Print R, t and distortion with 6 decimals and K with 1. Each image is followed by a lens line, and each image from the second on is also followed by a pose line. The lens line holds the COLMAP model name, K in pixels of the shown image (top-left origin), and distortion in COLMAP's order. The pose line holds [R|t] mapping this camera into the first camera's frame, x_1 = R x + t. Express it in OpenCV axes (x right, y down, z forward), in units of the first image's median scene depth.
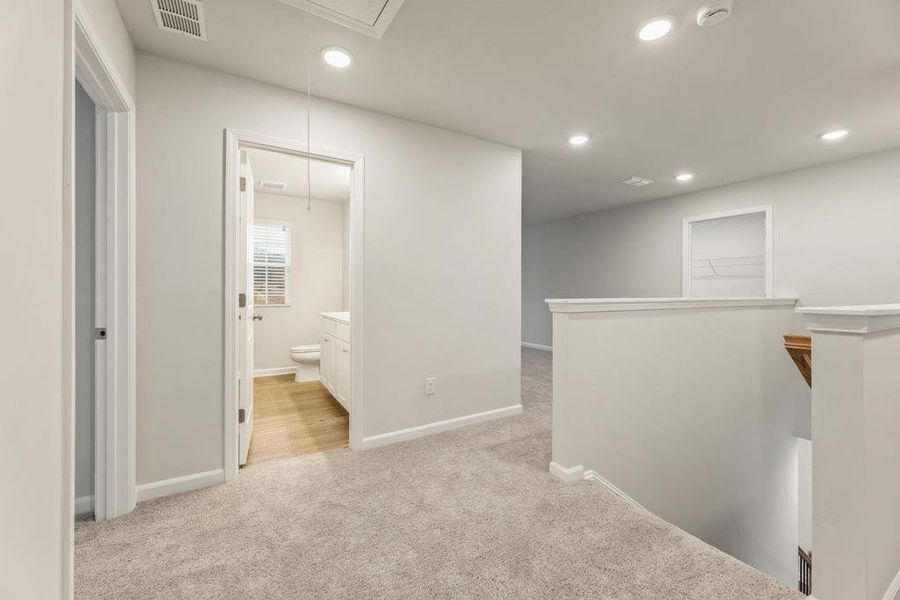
lens RADIAL K [[366.6, 0, 447.9], [0, 366.6, 290.2], [0, 0, 1]] dist [-0.000014, -0.000108]
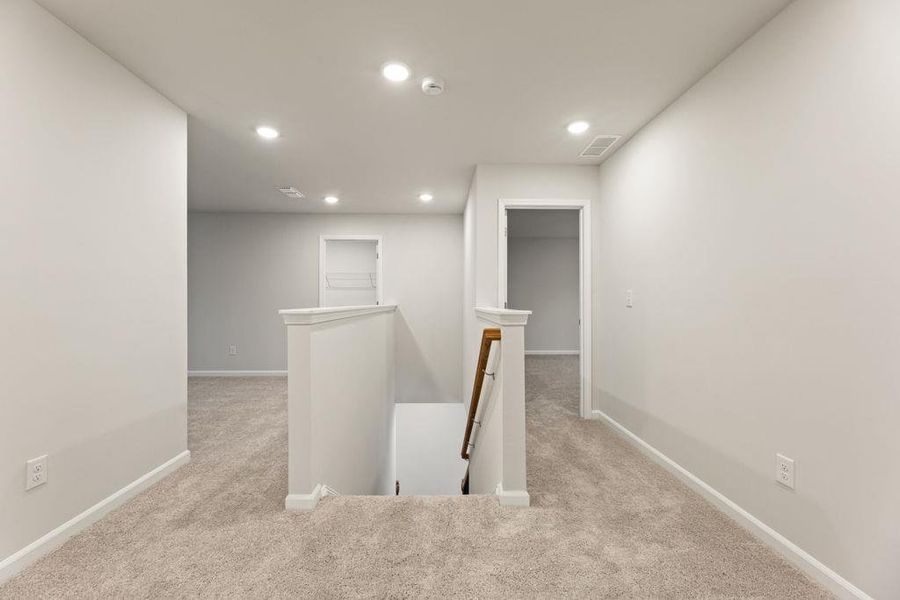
lens RADIAL K [[361.9, 0, 447.6], [0, 361.9, 300.3], [0, 0, 1]] dist [-0.001266, -0.000086]
pose [[0.488929, -0.001397, 0.872322, -0.218436], [-0.002115, 0.999994, 0.002787, -0.001135], [-0.872321, -0.003207, 0.488923, 0.191463]]
